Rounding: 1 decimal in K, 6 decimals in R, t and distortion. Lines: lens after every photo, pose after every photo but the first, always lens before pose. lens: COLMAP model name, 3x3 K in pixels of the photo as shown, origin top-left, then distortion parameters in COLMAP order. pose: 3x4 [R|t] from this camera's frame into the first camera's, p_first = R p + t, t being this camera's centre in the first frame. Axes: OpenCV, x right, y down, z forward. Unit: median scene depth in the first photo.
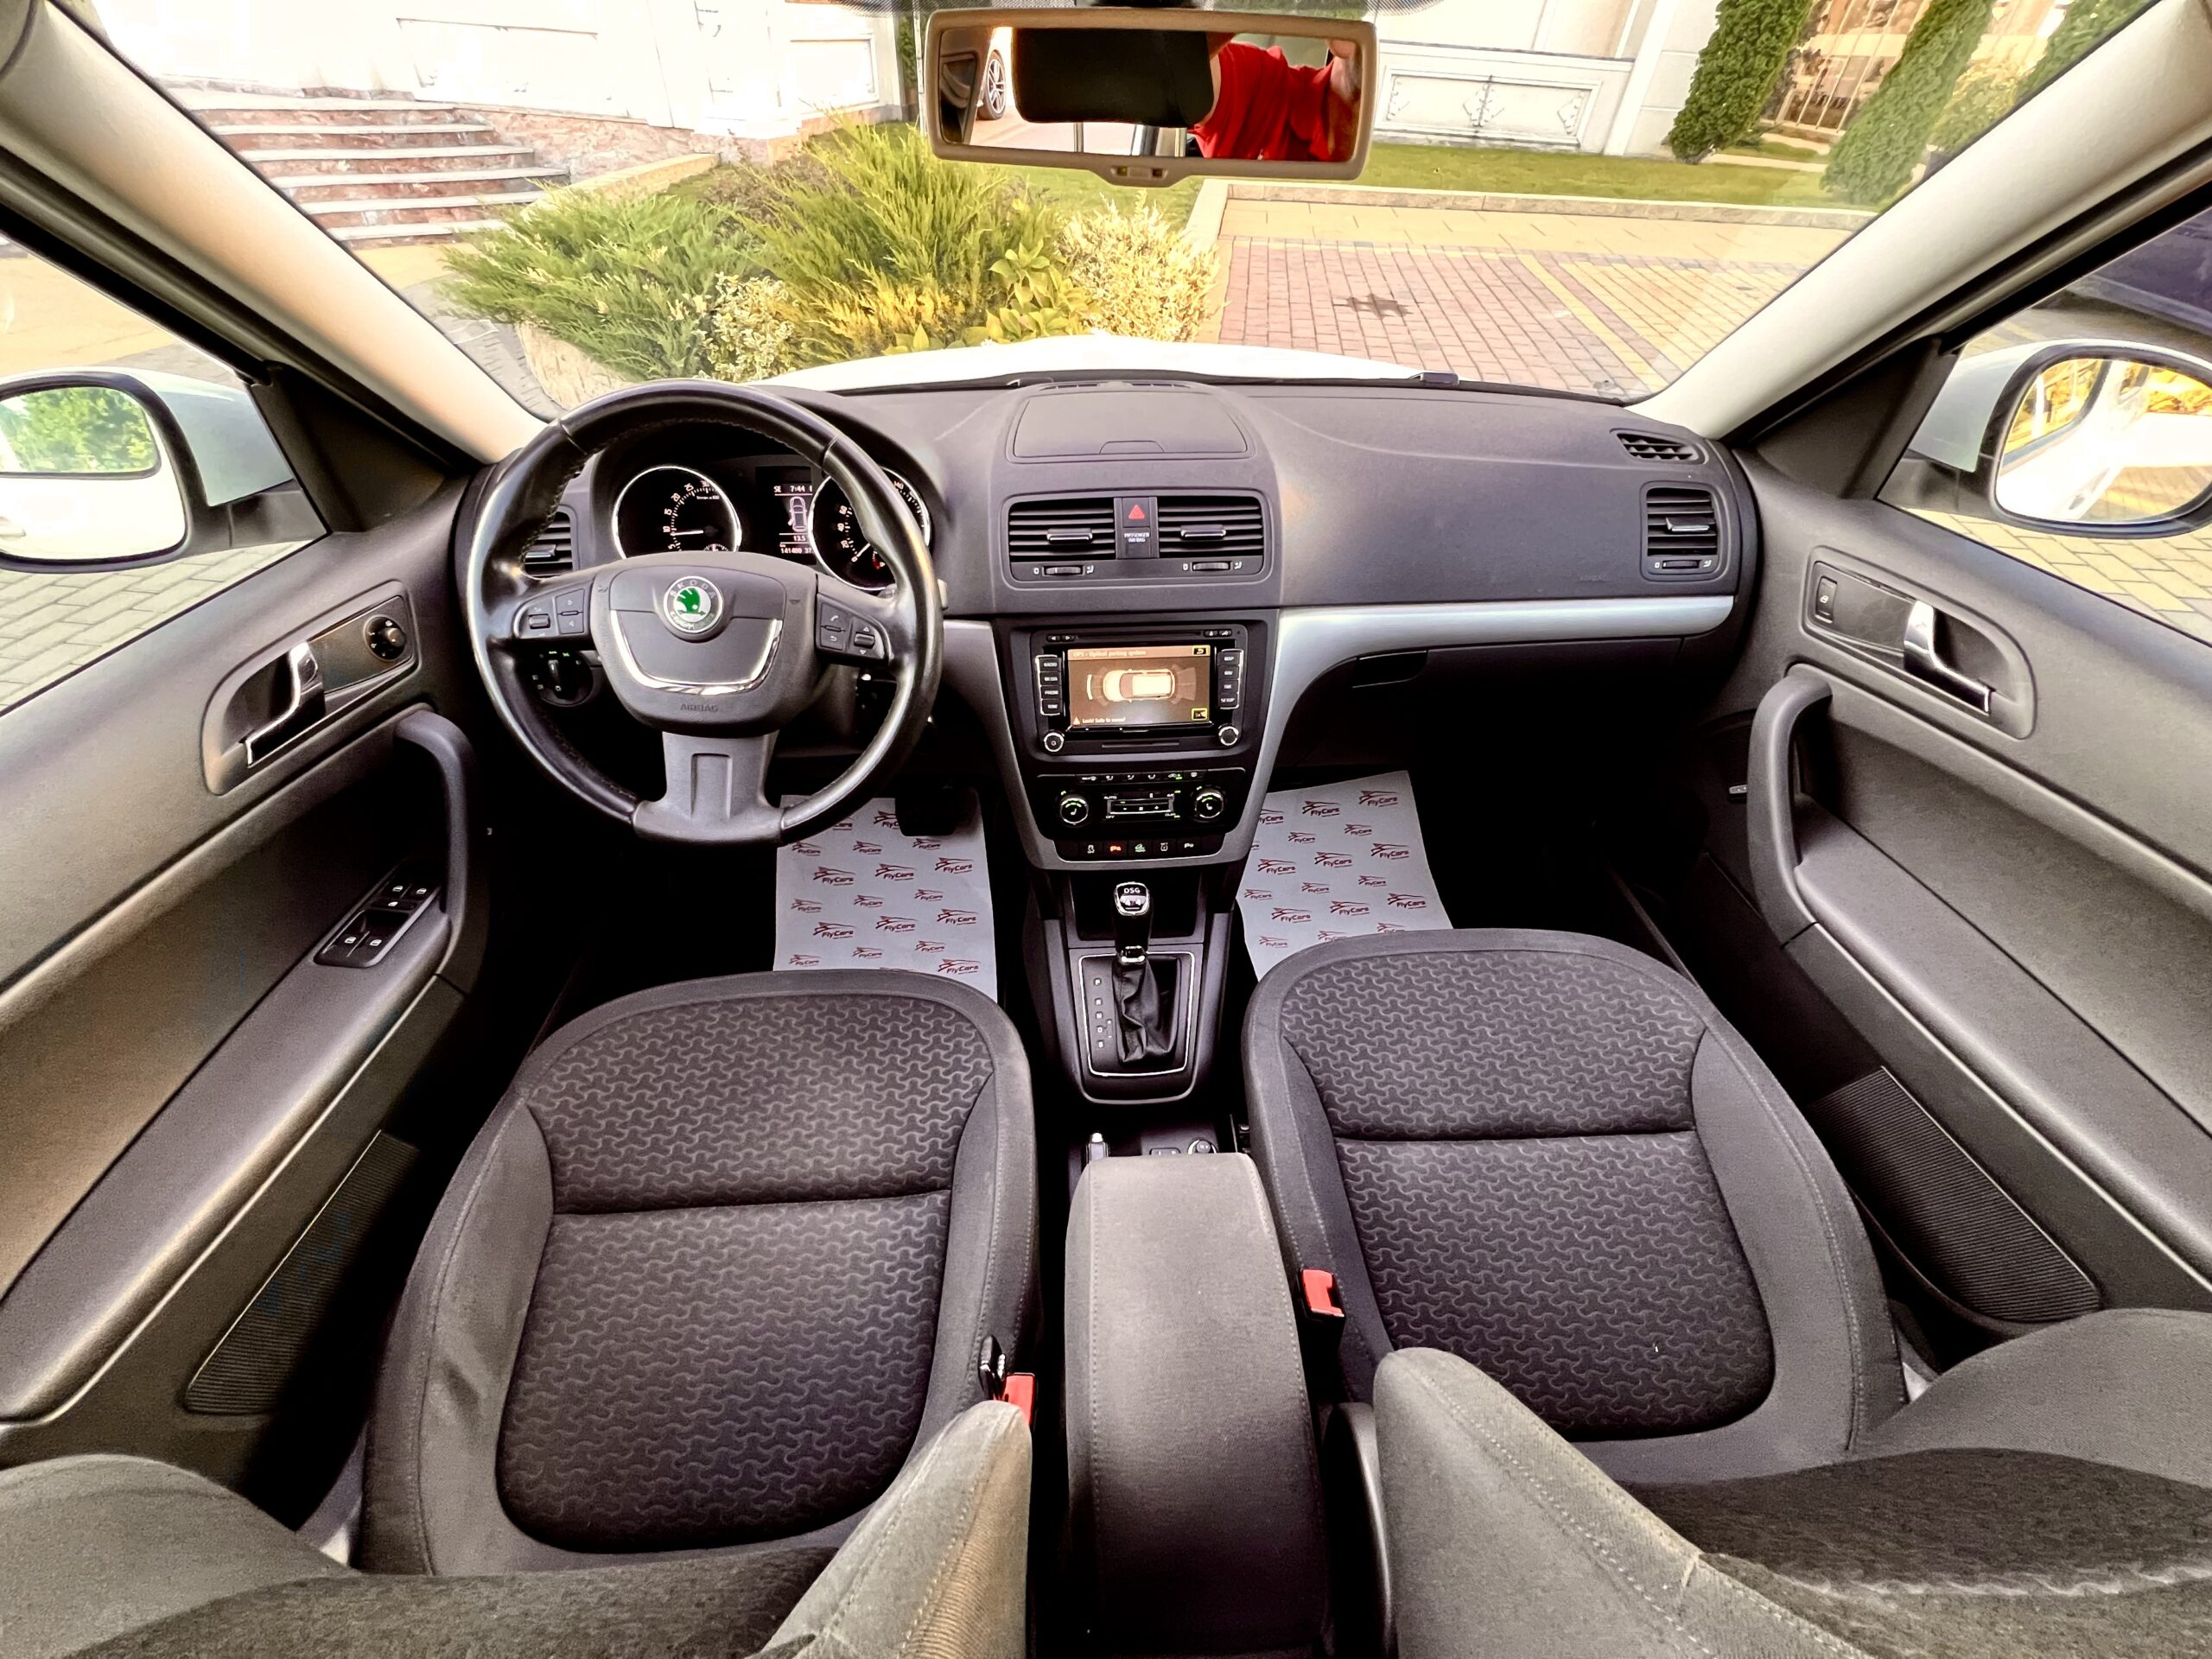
lens RADIAL K [[882.0, 0, 1096.2], [0, 882.0, 823.0], [0, 0, 1]] dist [-0.003299, 0.000992]
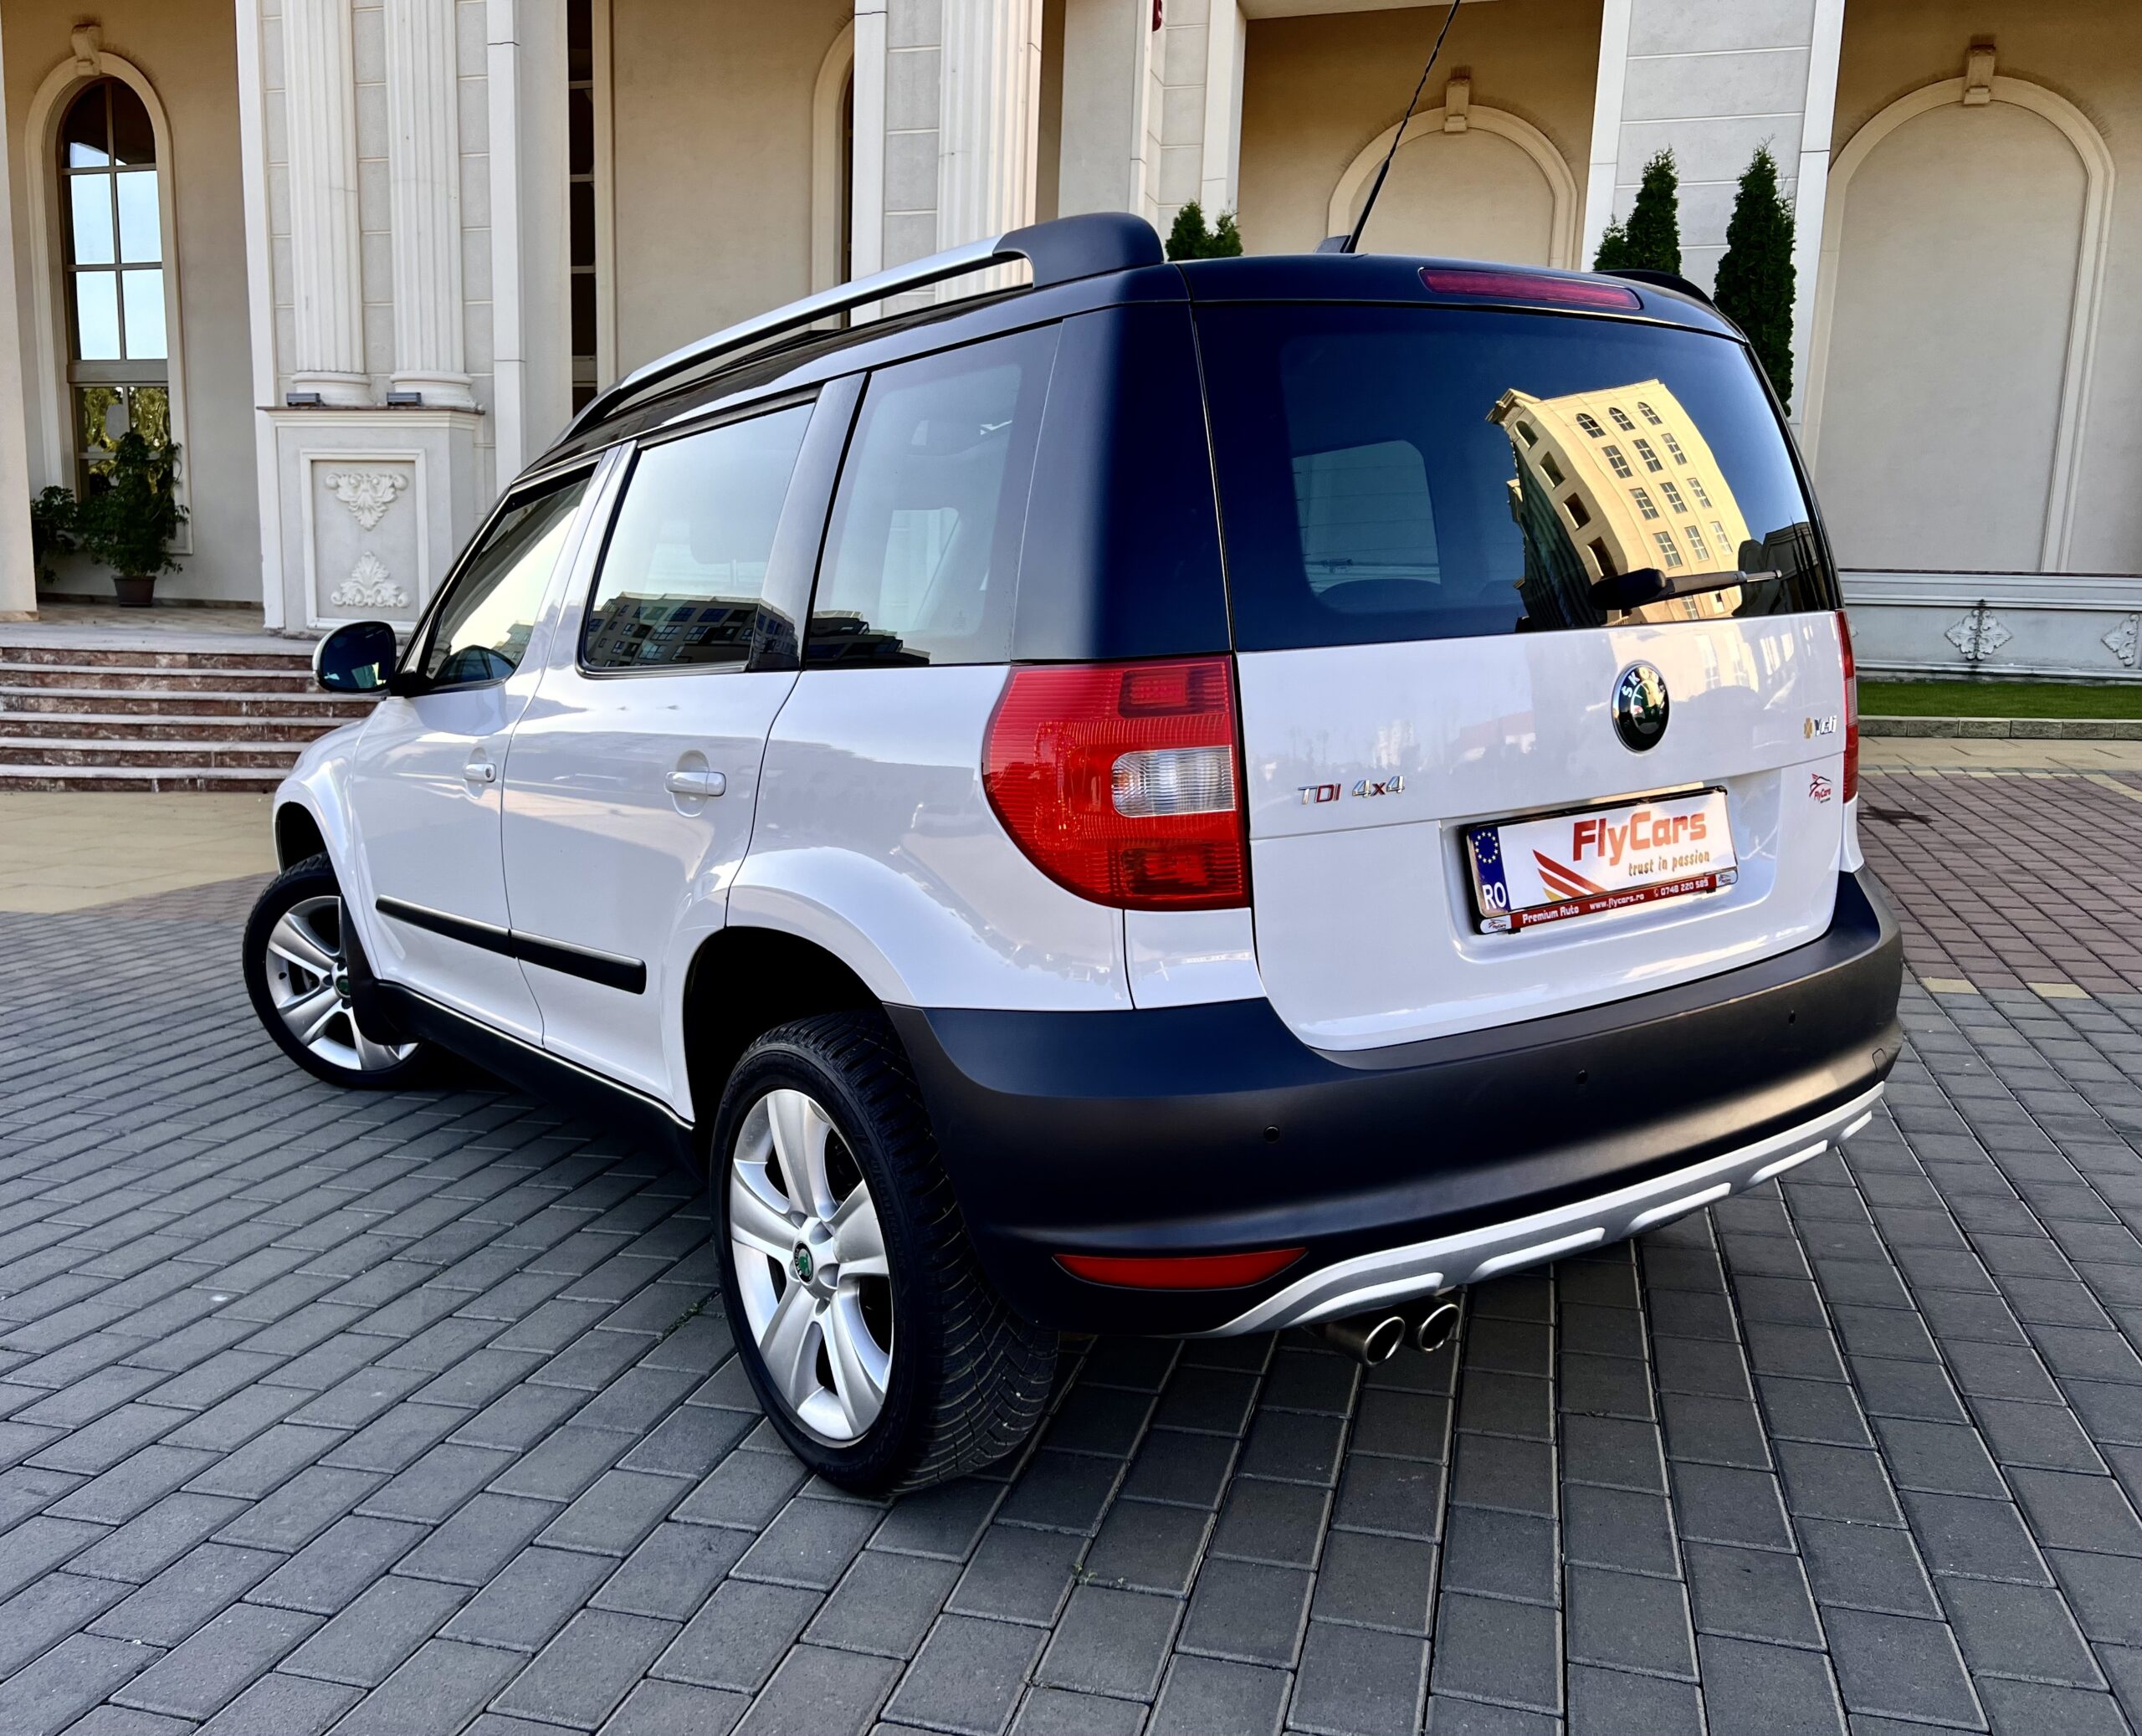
lens RADIAL K [[1722.9, 0, 982.1], [0, 1722.9, 878.3], [0, 0, 1]] dist [0.029065, -0.023325]
pose [[0.982976, 0.004526, -0.183680, -0.094746], [-0.103006, 0.841398, -0.530509, 0.183834], [0.152147, 0.540397, 0.827540, -0.172207]]
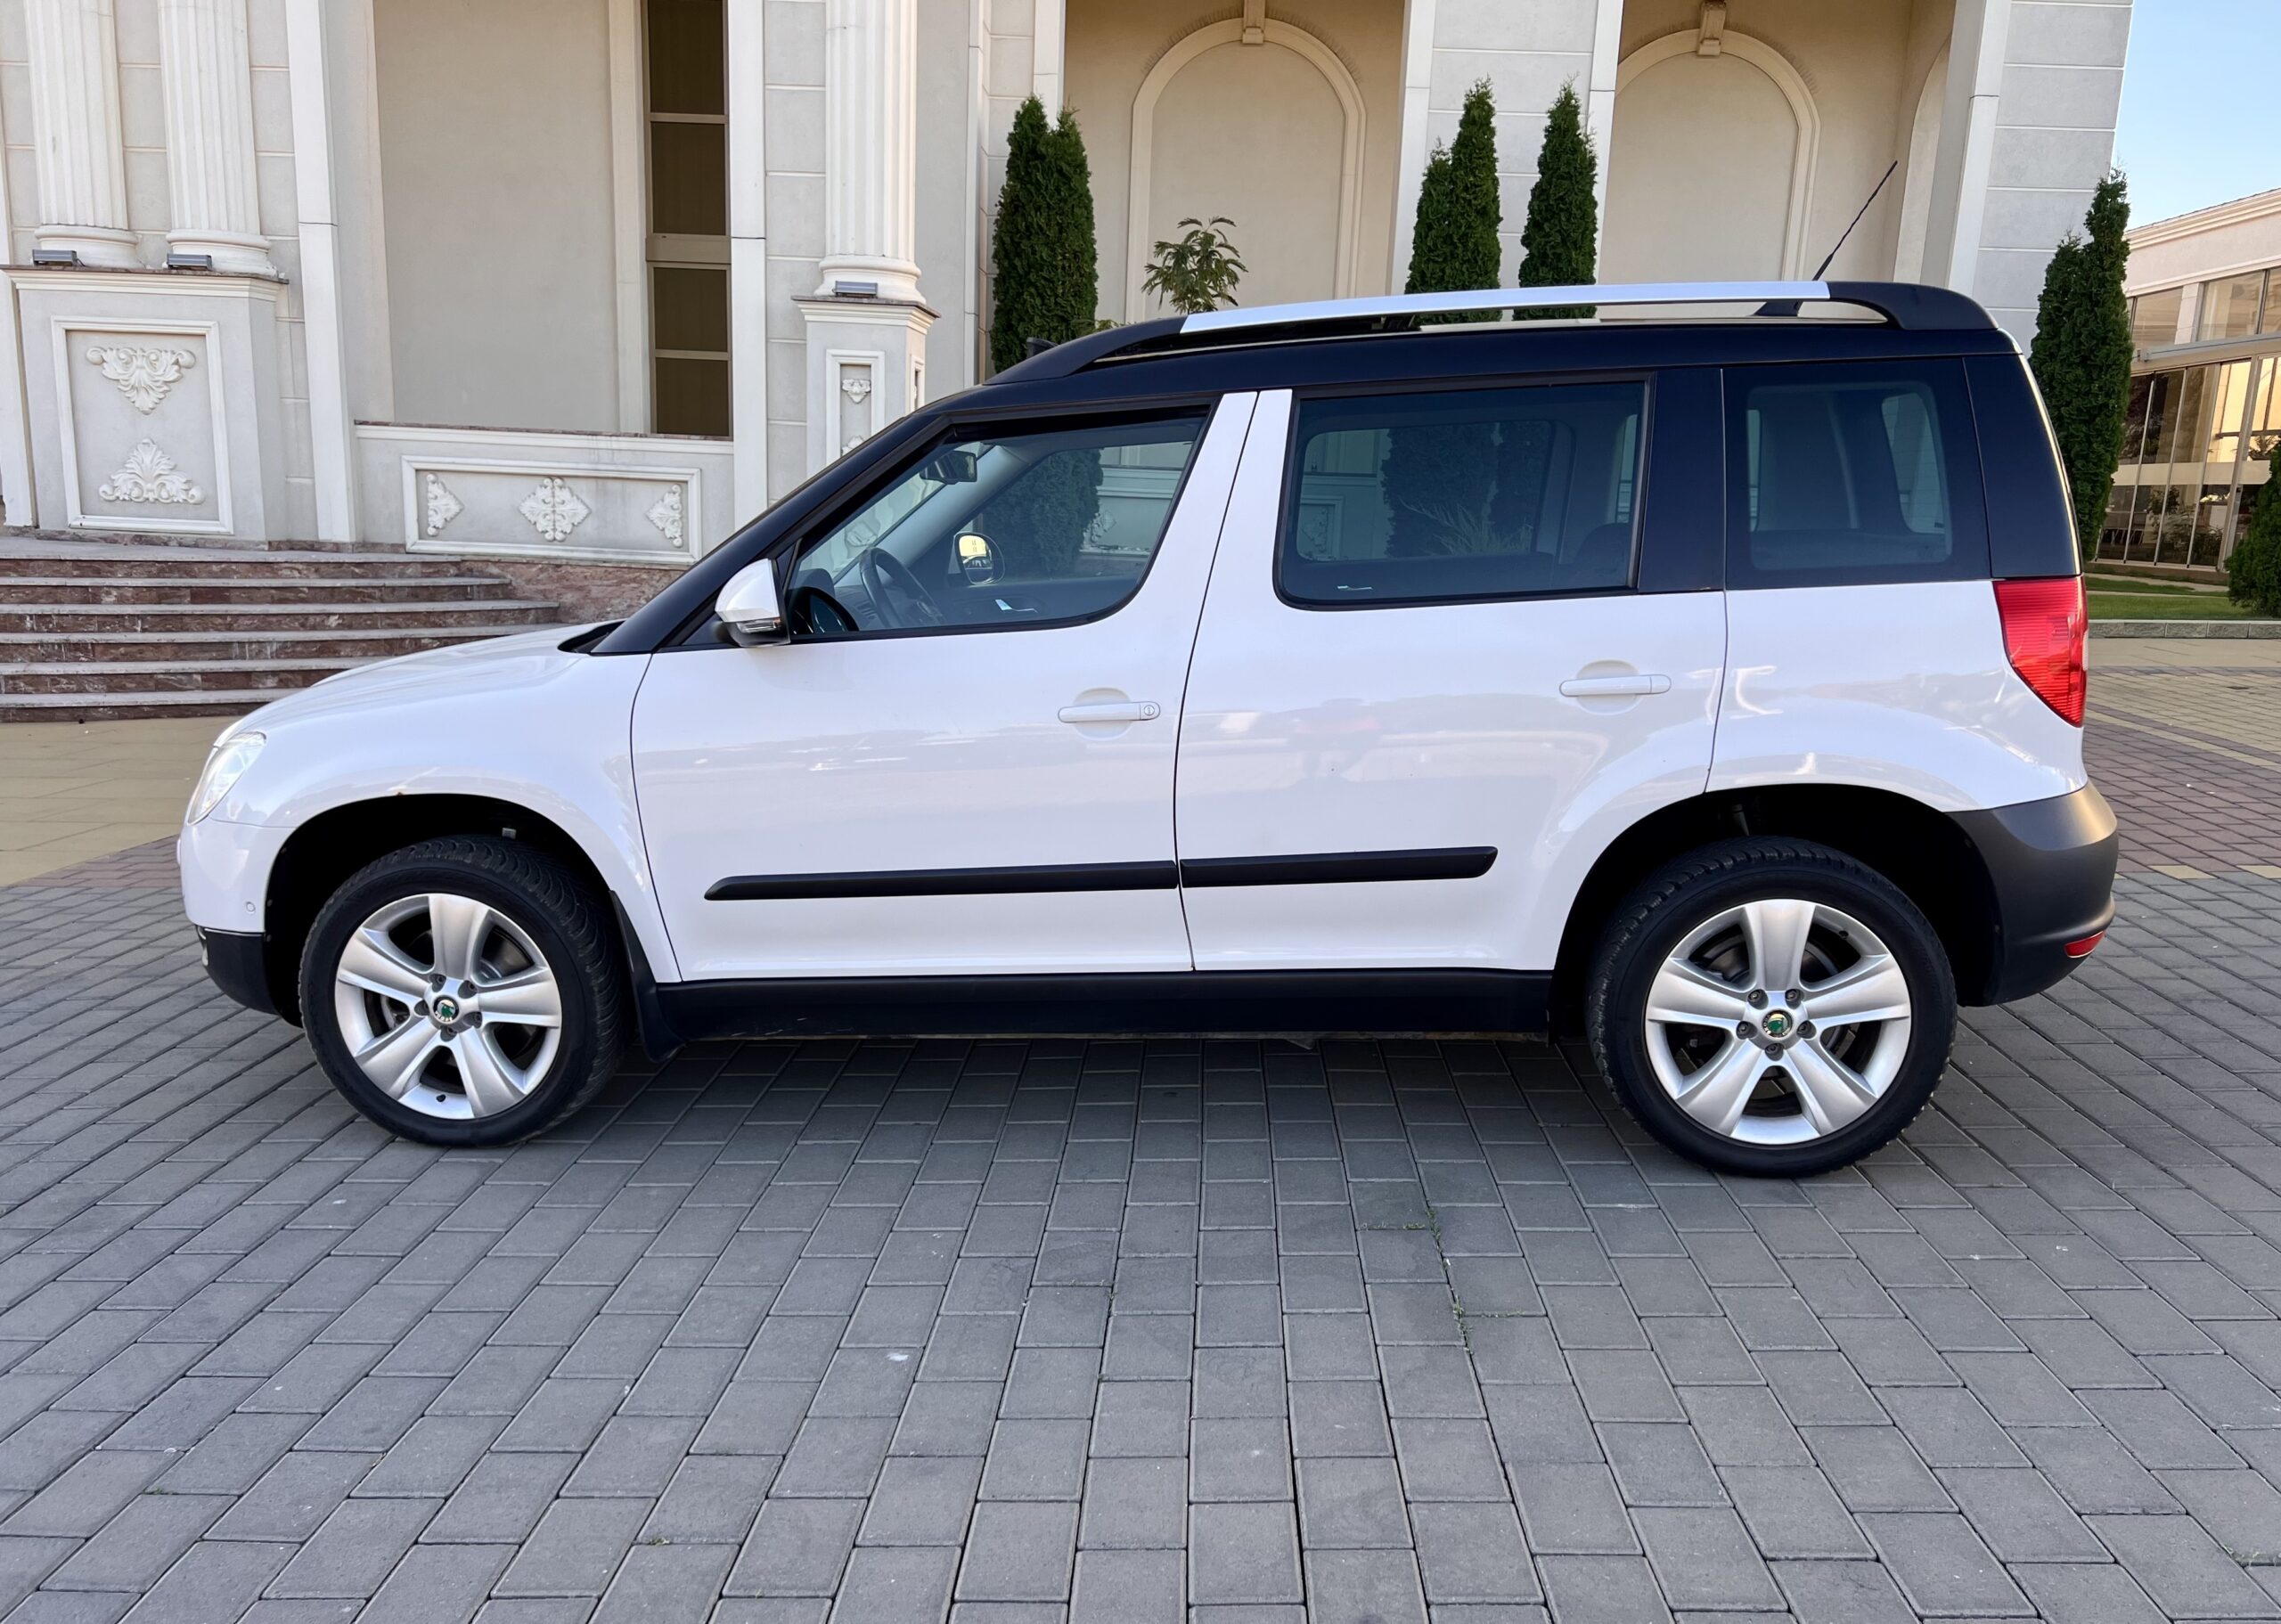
lens RADIAL K [[1679.1, 0, 1151.1], [0, 1679.1, 852.9], [0, 0, 1]] dist [0.050049, -0.050671]
pose [[0.996293, -0.032653, 0.079583, -0.268168], [0.067803, 0.867433, -0.492912, 0.155571], [-0.052938, 0.496481, 0.866432, -0.158055]]
